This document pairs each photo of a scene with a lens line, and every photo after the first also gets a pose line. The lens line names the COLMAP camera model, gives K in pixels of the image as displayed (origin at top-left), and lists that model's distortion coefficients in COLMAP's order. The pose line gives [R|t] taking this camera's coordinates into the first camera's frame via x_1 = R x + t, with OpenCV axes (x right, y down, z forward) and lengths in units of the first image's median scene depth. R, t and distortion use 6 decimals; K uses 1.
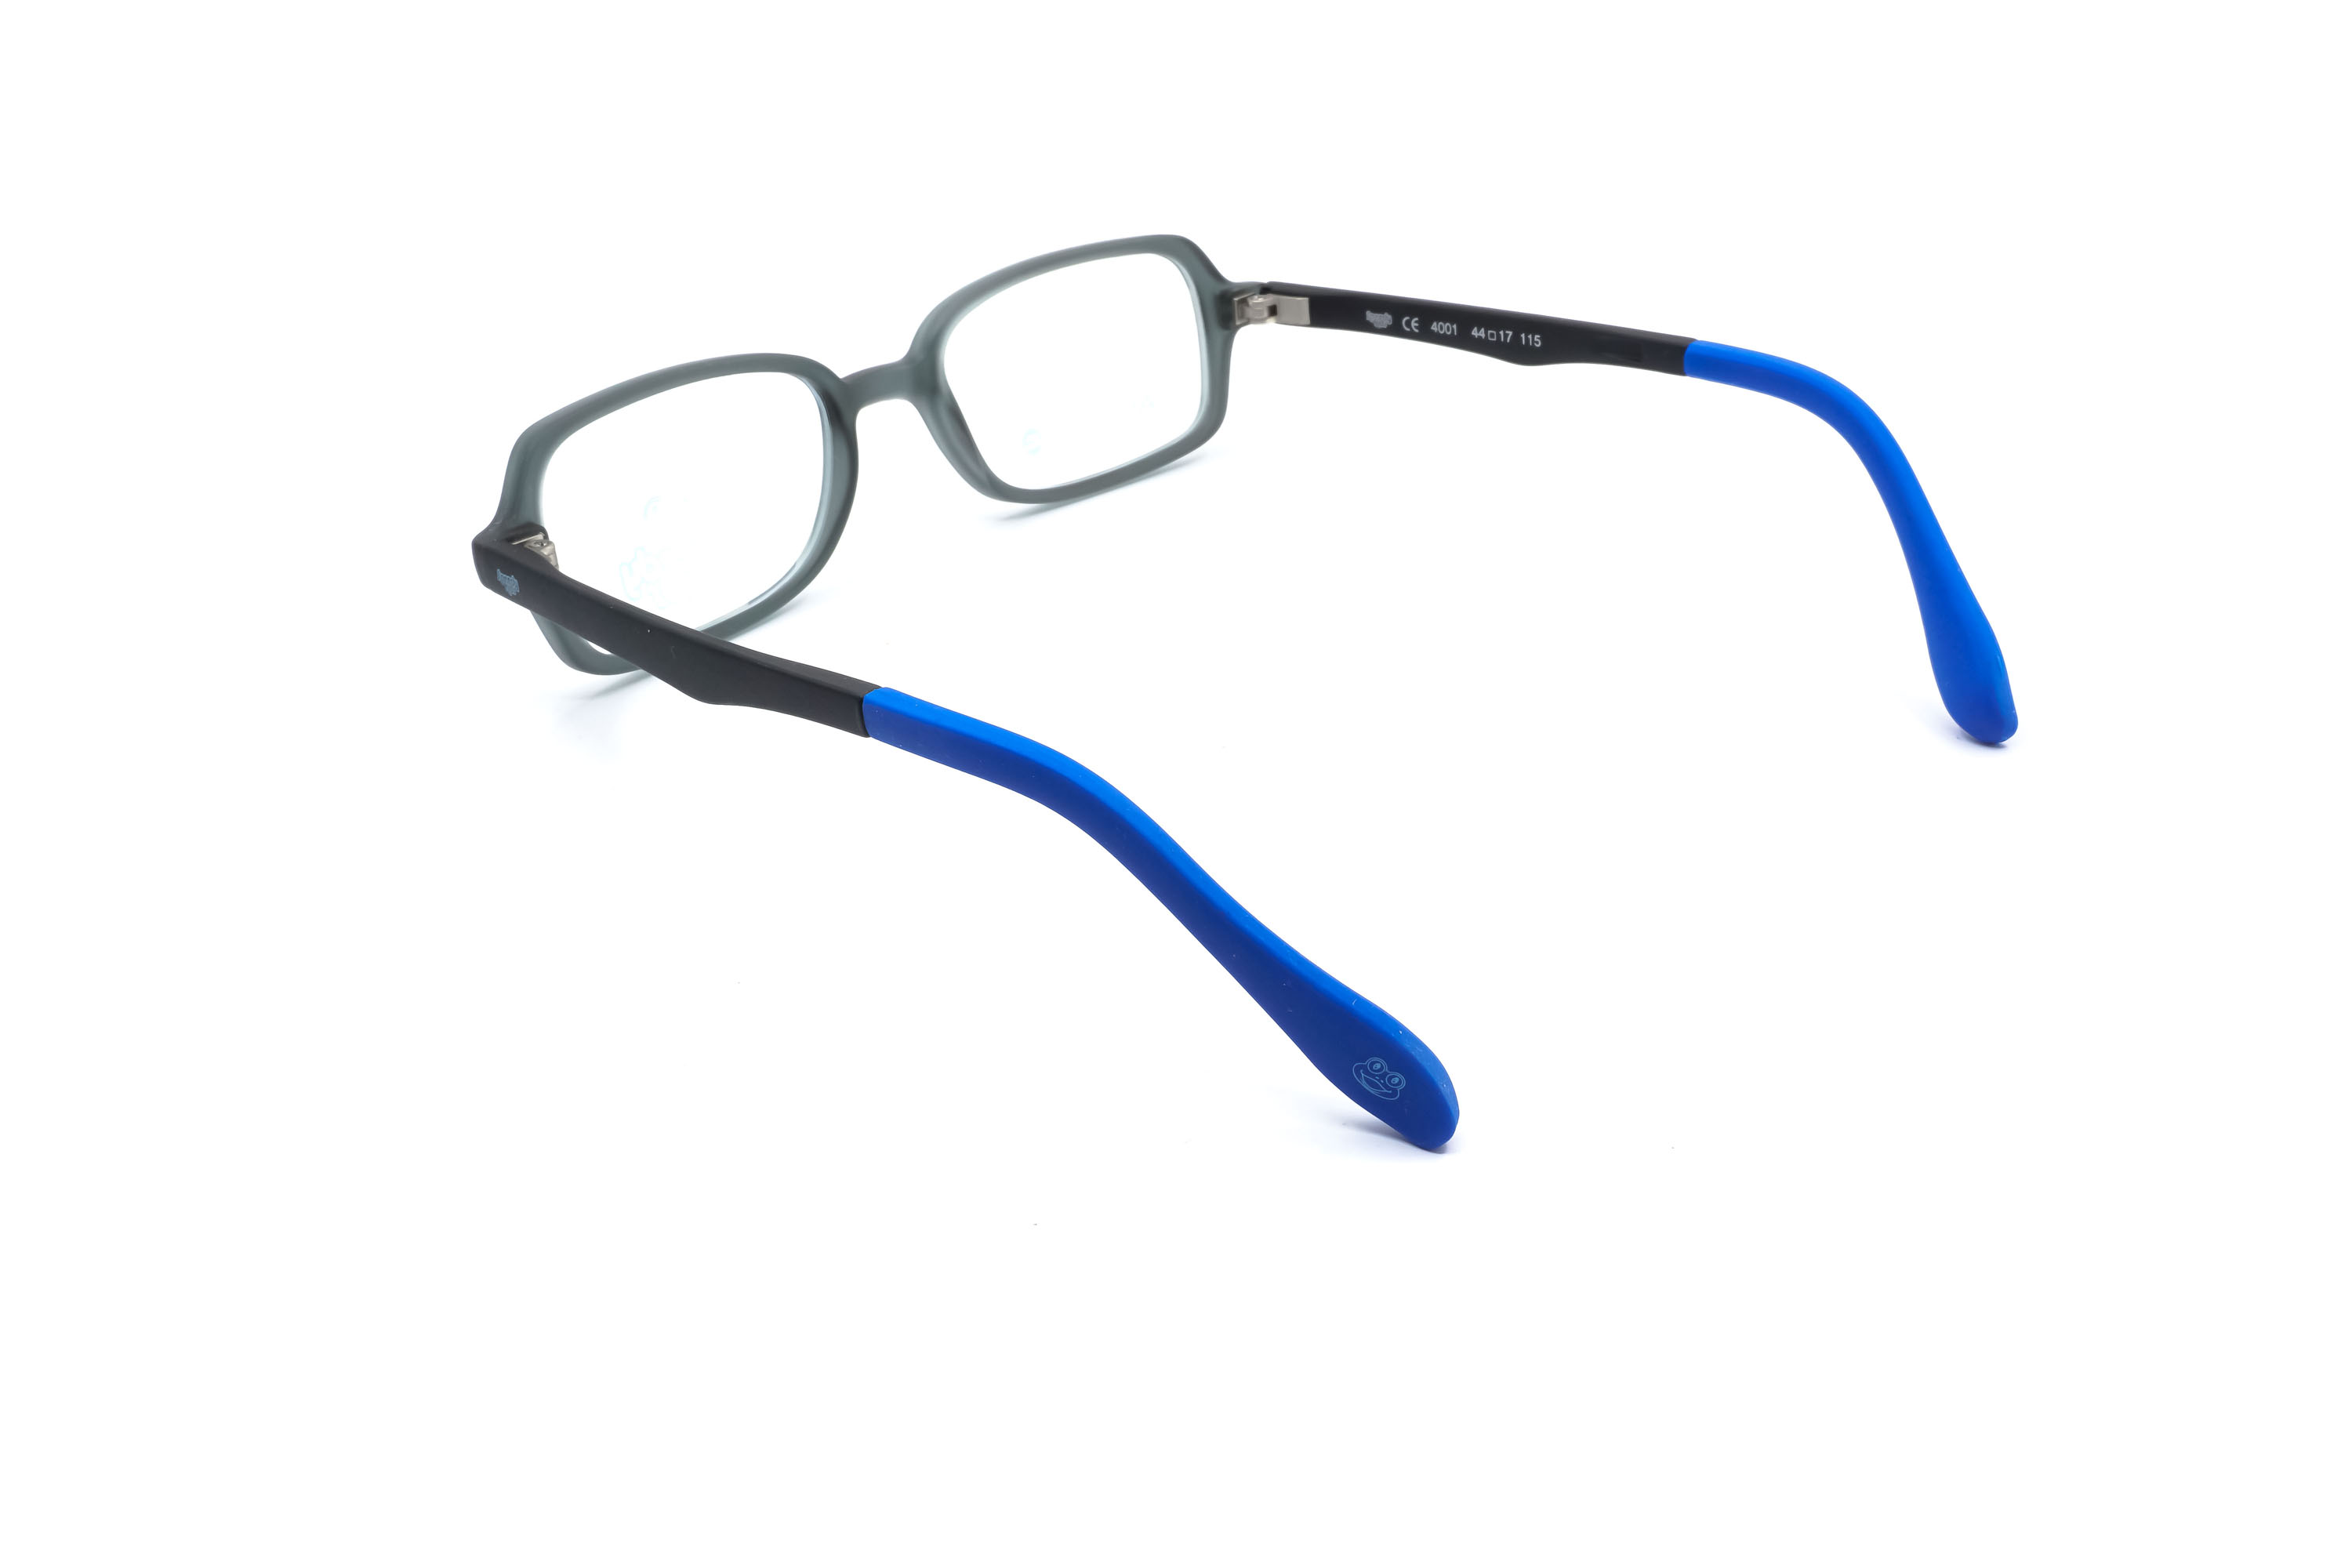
lens RADIAL K [[2390.9, 0, 1171.4], [0, 2390.9, 783.9], [0, 0, 1]] dist [0.001380, 0.000000]
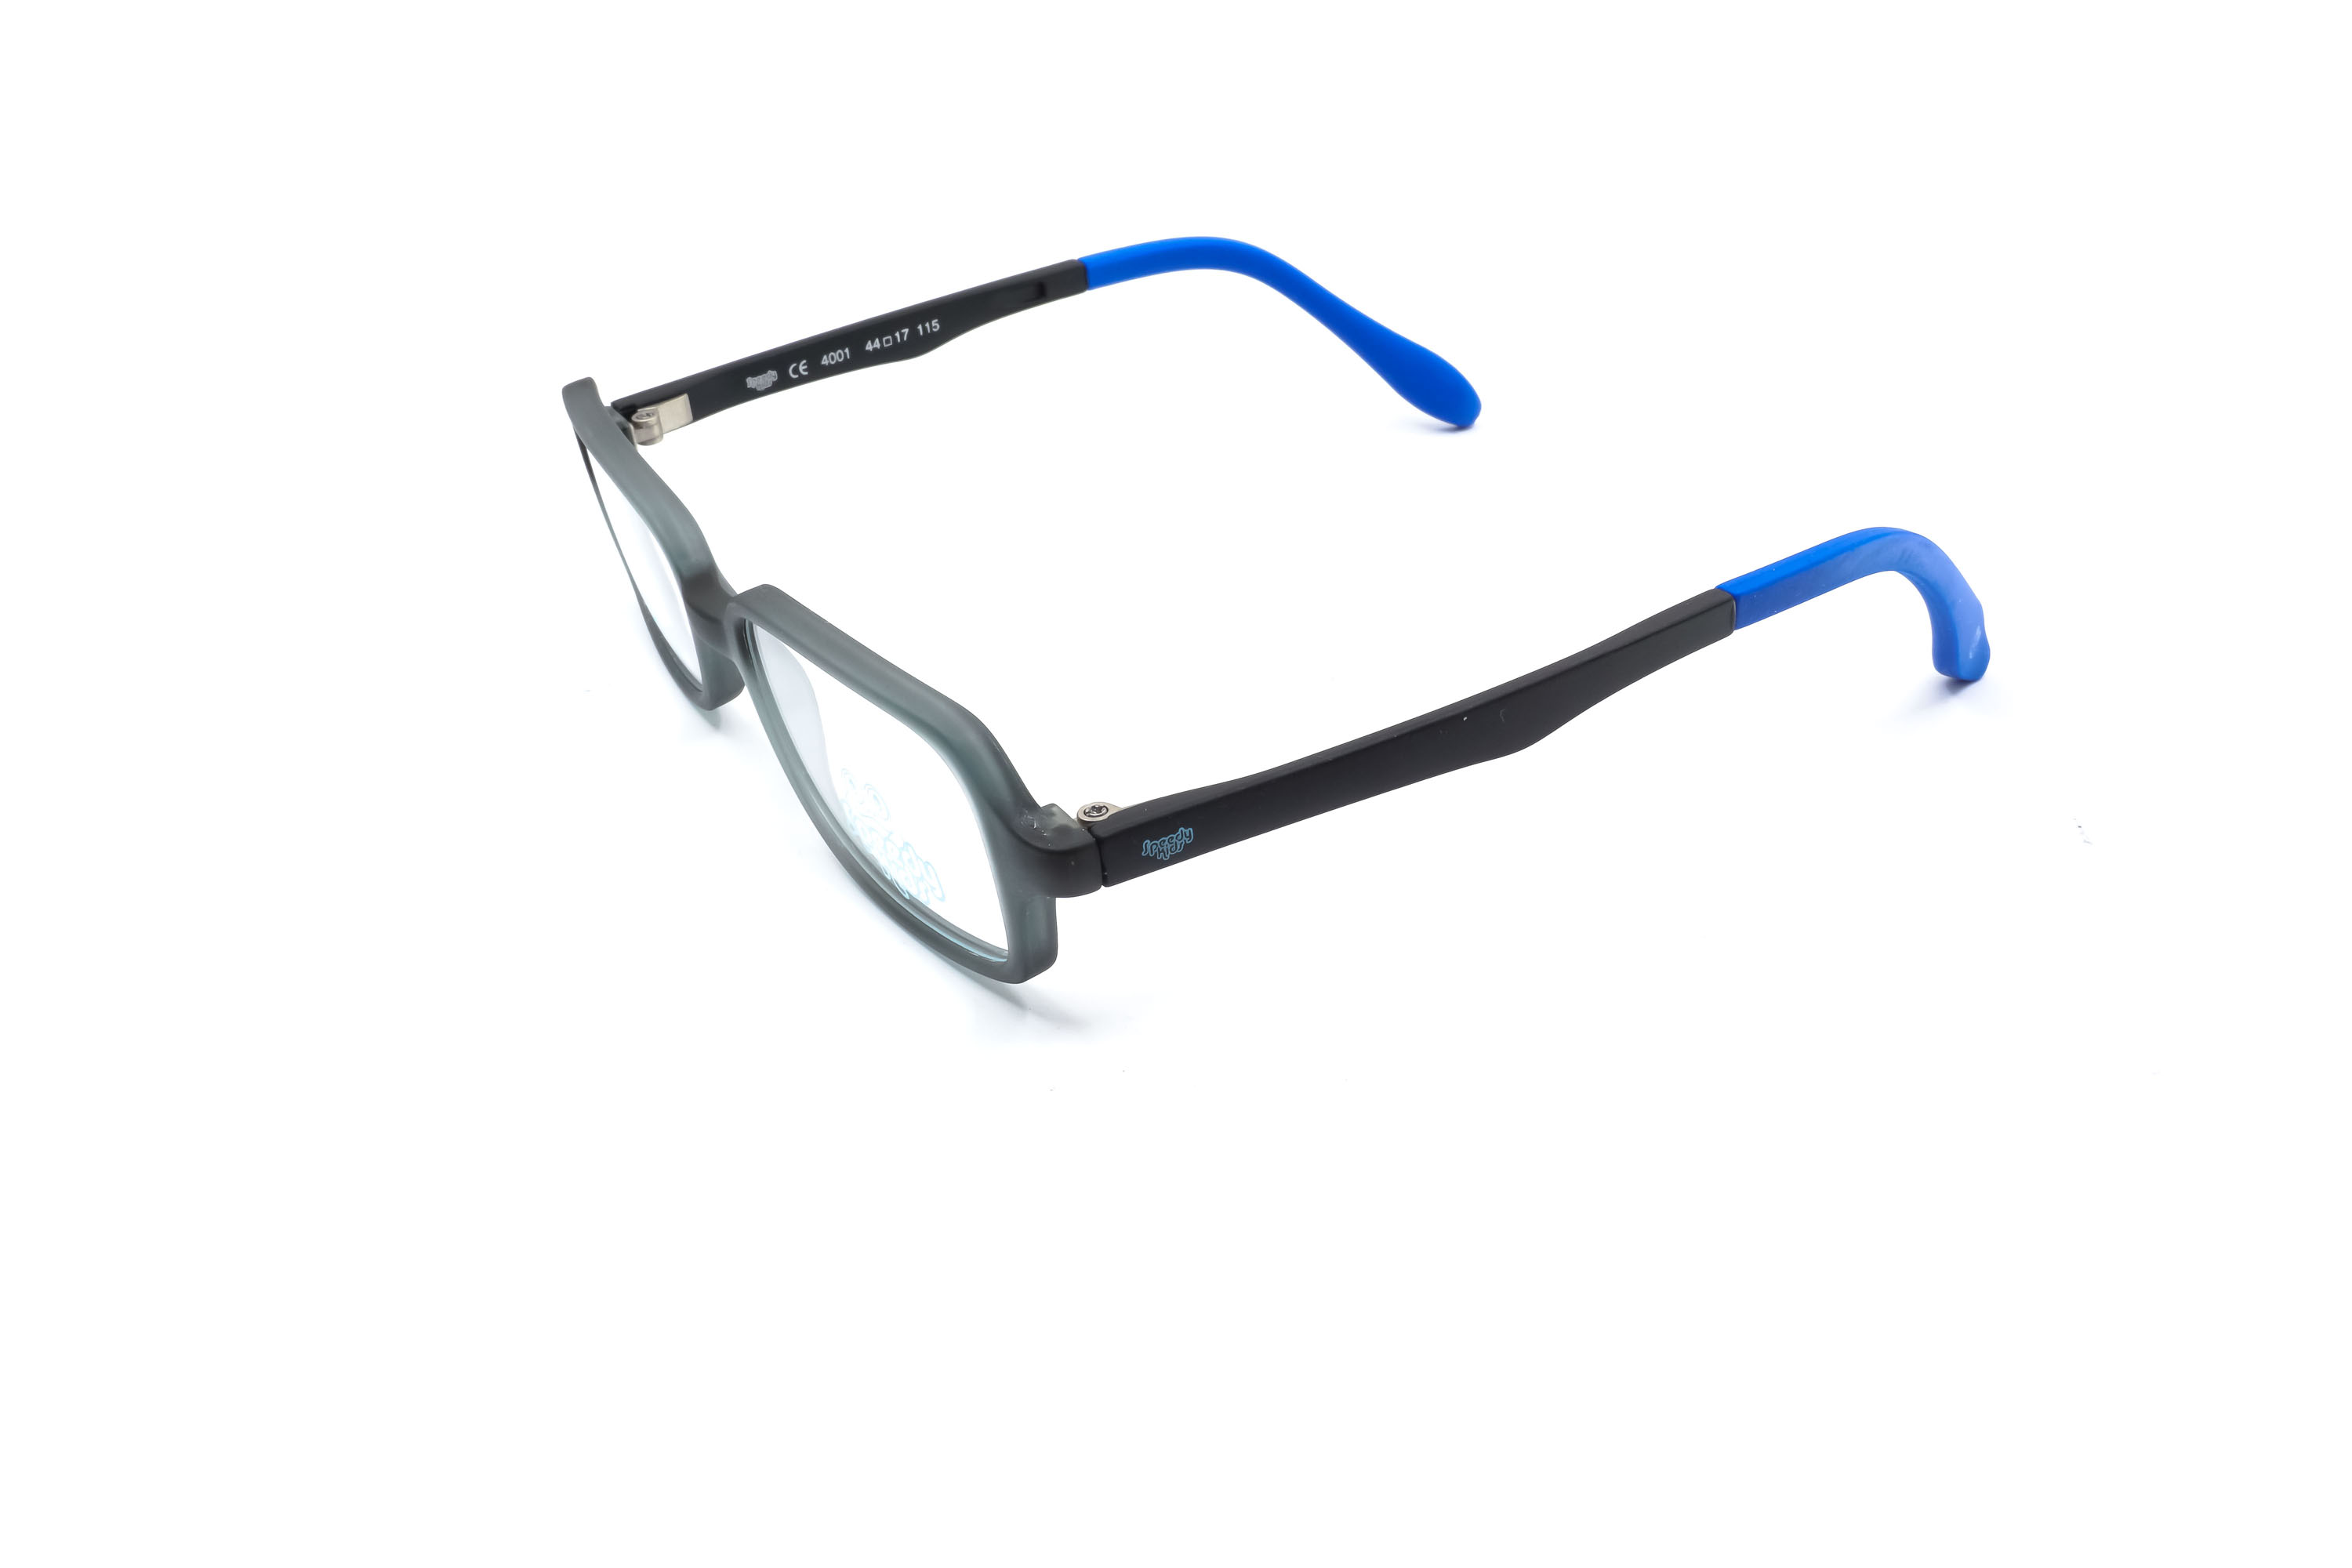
lens RADIAL K [[2390.9, 0, 1176.7], [0, 2390.9, 786.2], [0, 0, 1]] dist [0.001380, 0.000000]
pose [[0.256415, -0.462957, 0.848482, -0.772517], [0.482973, 0.821755, 0.302417, -0.277989], [-0.837251, 0.332250, 0.434306, 0.520722]]
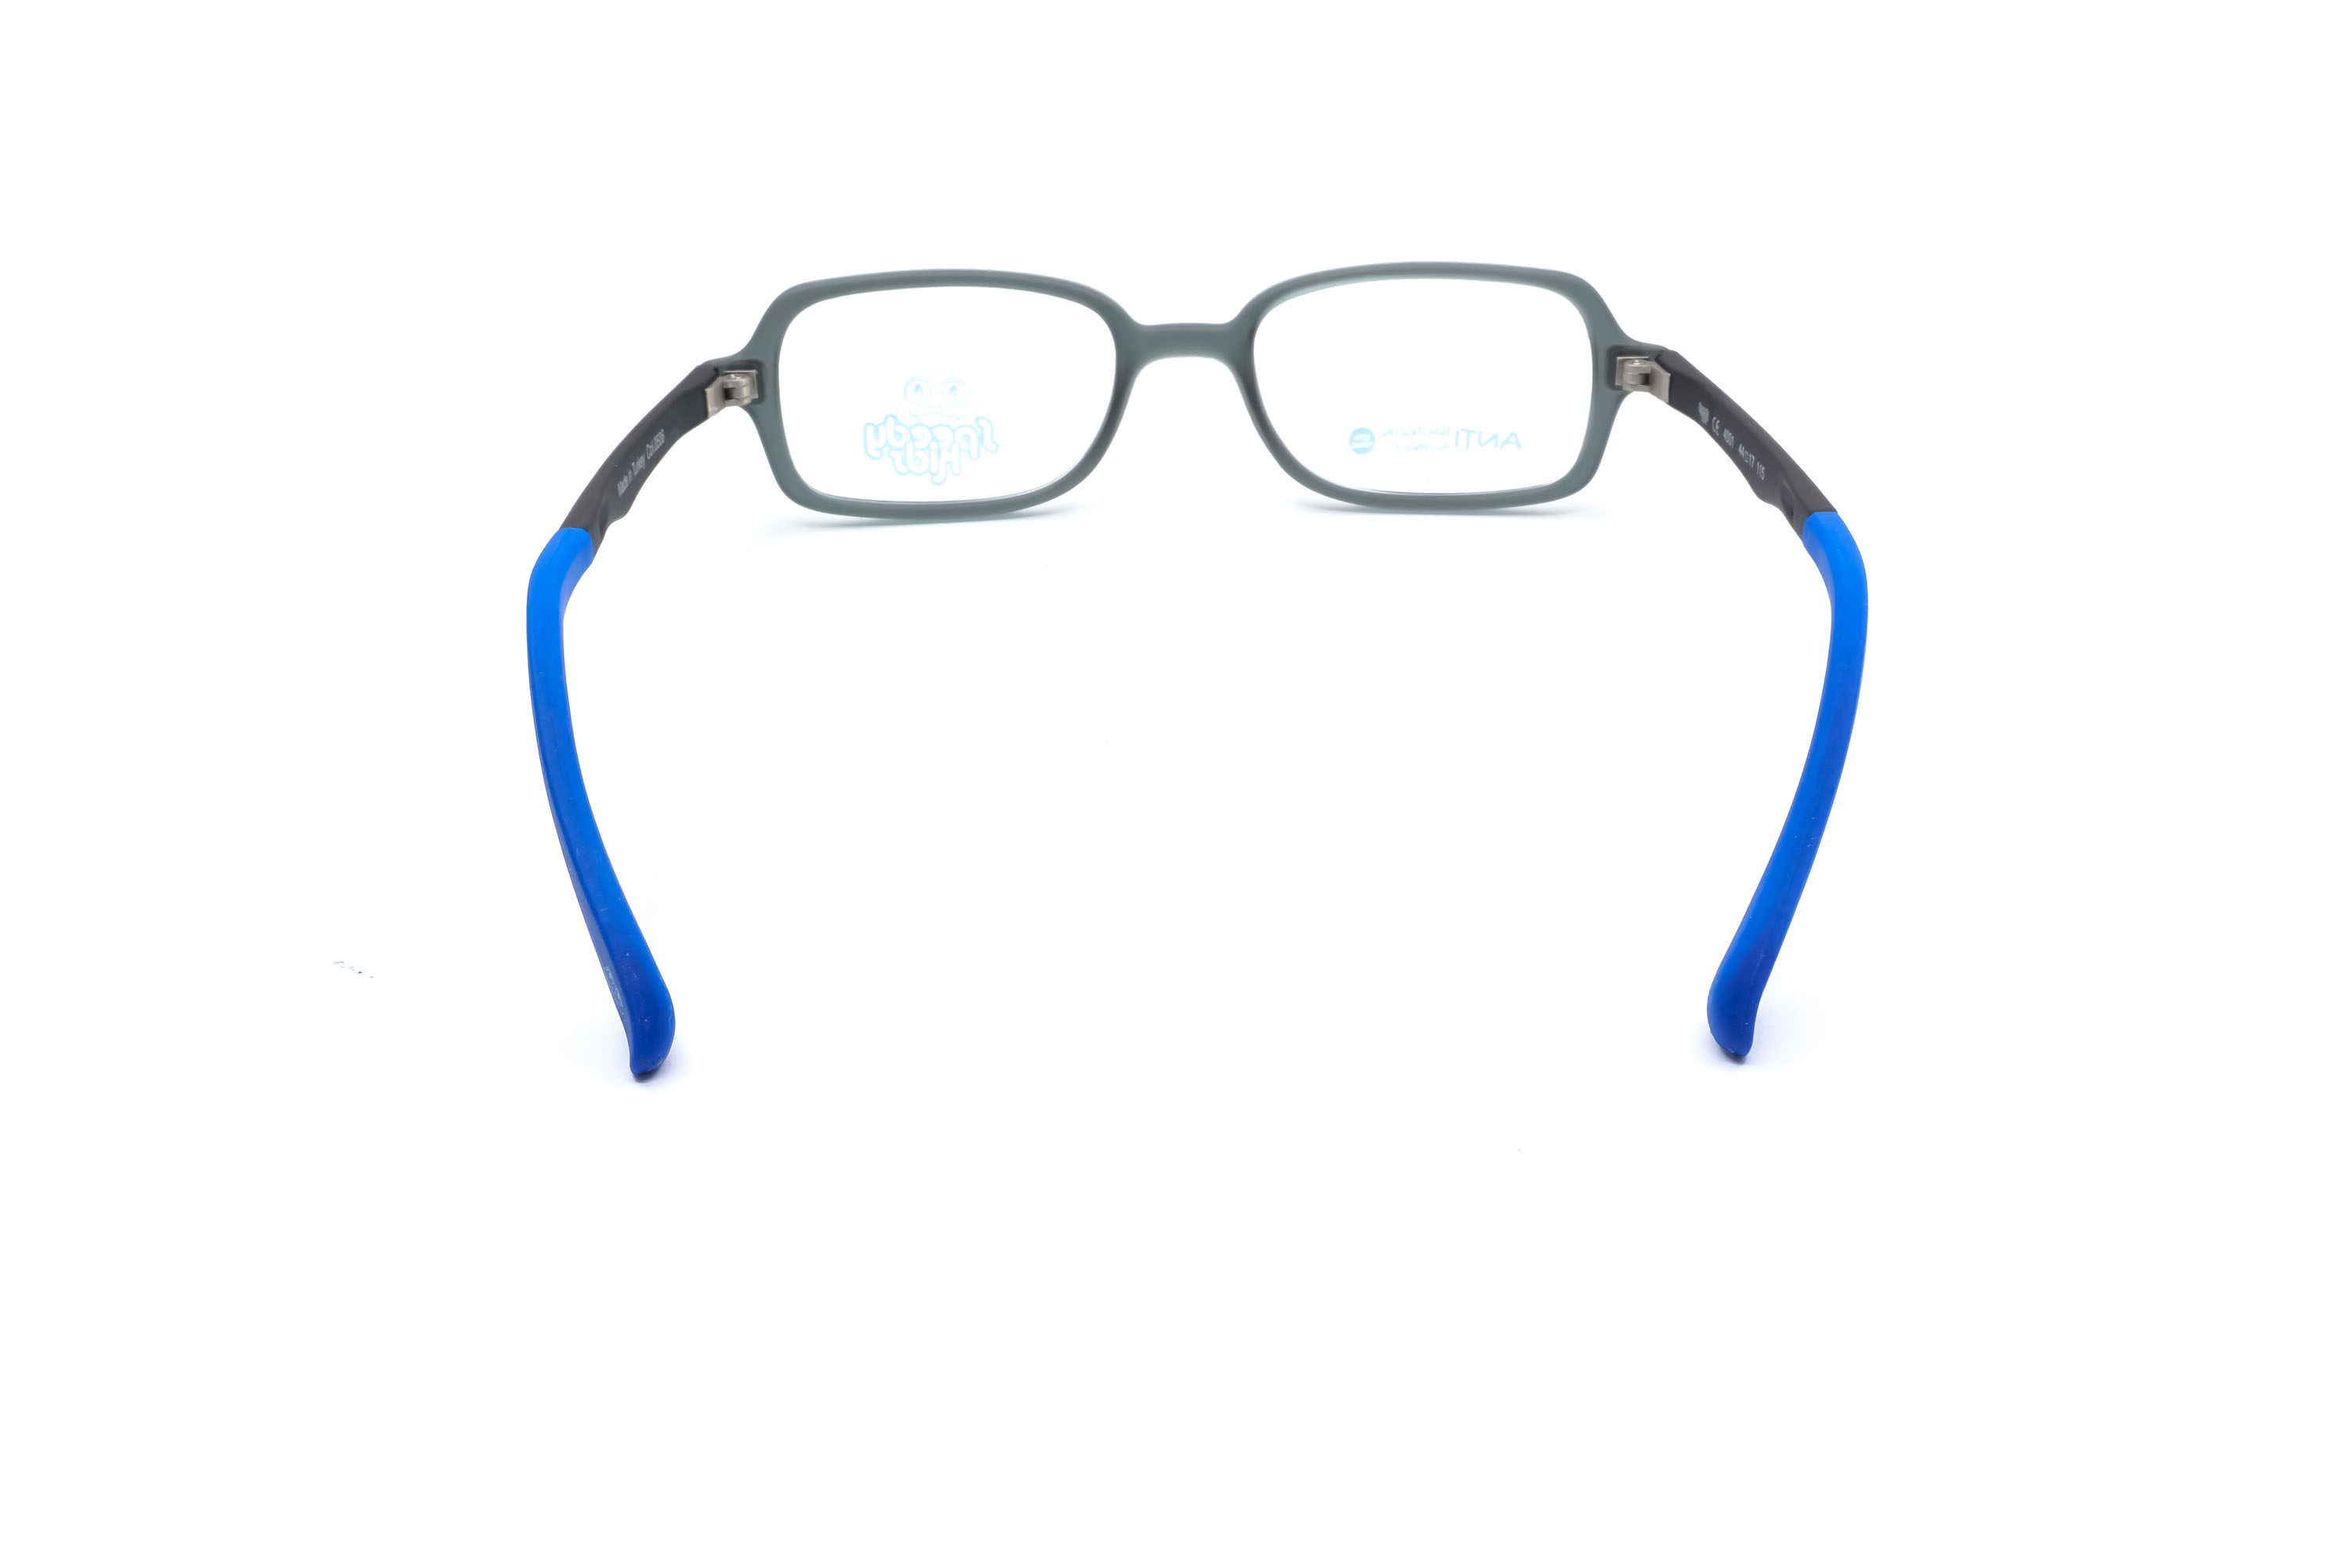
lens RADIAL K [[2390.9, 0, 1171.0], [0, 2390.9, 789.6], [0, 0, 1]] dist [0.001380, 0.000000]
pose [[0.705665, 0.356309, -0.612438, 0.564128], [-0.342168, 0.928259, 0.145796, -0.129909], [0.620450, 0.106674, 0.776957, 0.196863]]
